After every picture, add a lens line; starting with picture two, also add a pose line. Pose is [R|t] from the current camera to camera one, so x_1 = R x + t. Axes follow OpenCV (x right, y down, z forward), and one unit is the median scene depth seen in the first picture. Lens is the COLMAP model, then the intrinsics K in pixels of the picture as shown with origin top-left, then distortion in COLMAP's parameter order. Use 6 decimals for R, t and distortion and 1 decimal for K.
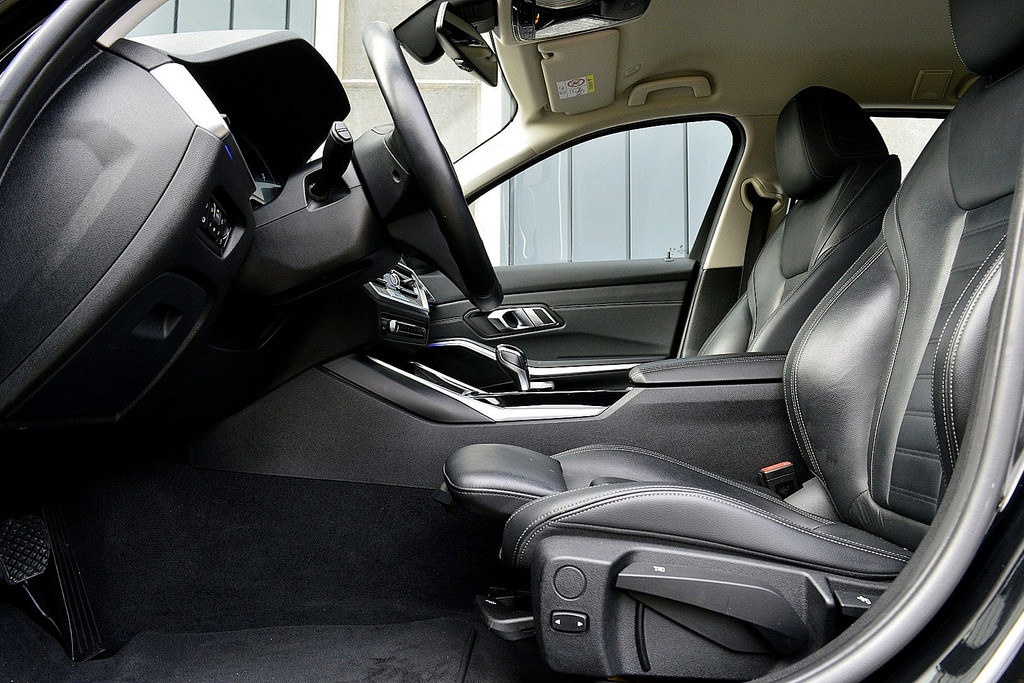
lens RADIAL K [[786.8, 0, 512.0], [0, 786.8, 341.5], [0, 0, 1]] dist [-0.019278, -0.000231]
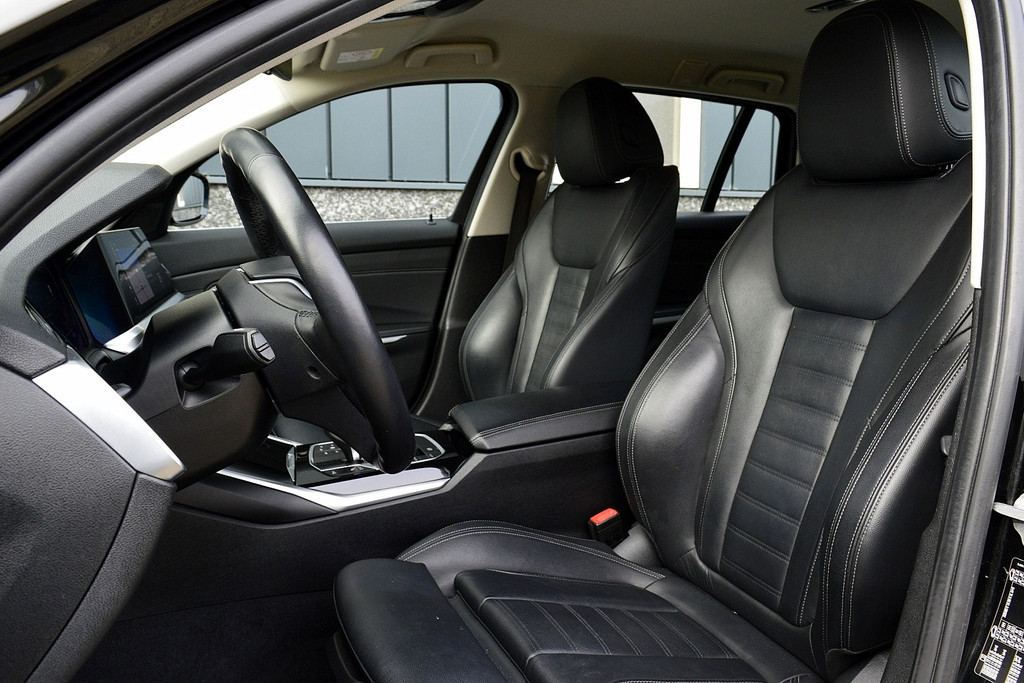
lens RADIAL K [[786.8, 0, 512.0], [0, 786.8, 341.5], [0, 0, 1]] dist [-0.019278, -0.000231]
pose [[0.910559, -0.055878, 0.409586, -0.125135], [-0.028765, 0.979855, 0.197627, -0.175016], [-0.412378, -0.191732, 0.890608, 0.094652]]
